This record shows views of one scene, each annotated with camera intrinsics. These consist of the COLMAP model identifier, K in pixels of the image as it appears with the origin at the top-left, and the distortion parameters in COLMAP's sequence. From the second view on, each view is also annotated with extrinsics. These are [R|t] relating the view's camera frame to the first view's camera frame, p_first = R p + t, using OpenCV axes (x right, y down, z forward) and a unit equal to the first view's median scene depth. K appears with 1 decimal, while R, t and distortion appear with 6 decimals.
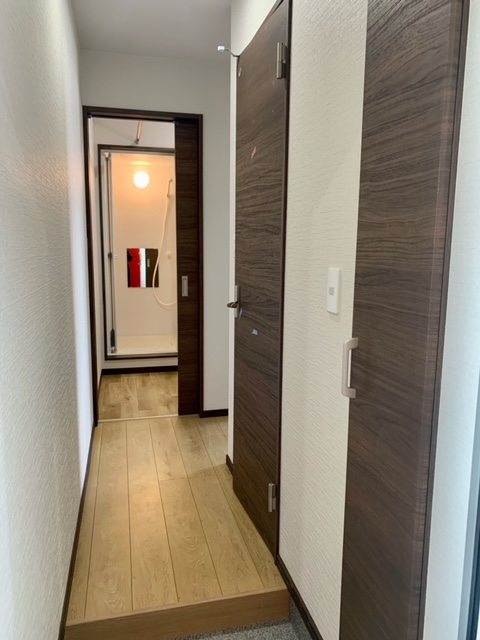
lens RADIAL K [[494.2, 0, 240.0], [0, 494.2, 320.0], [0, 0, 1]] dist [0.003183, 0.000854]
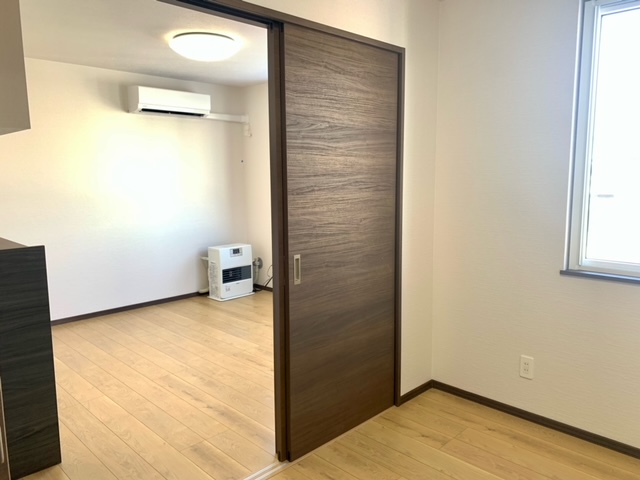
lens RADIAL K [[494.2, 0, 320.0], [0, 494.2, 240.0], [0, 0, 1]] dist [0.003183, 0.000854]
pose [[-0.515318, -0.119567, 0.848617, -0.981045], [0.132946, 0.967079, 0.216989, -0.035931], [-0.846624, 0.224638, -0.482457, 1.638995]]
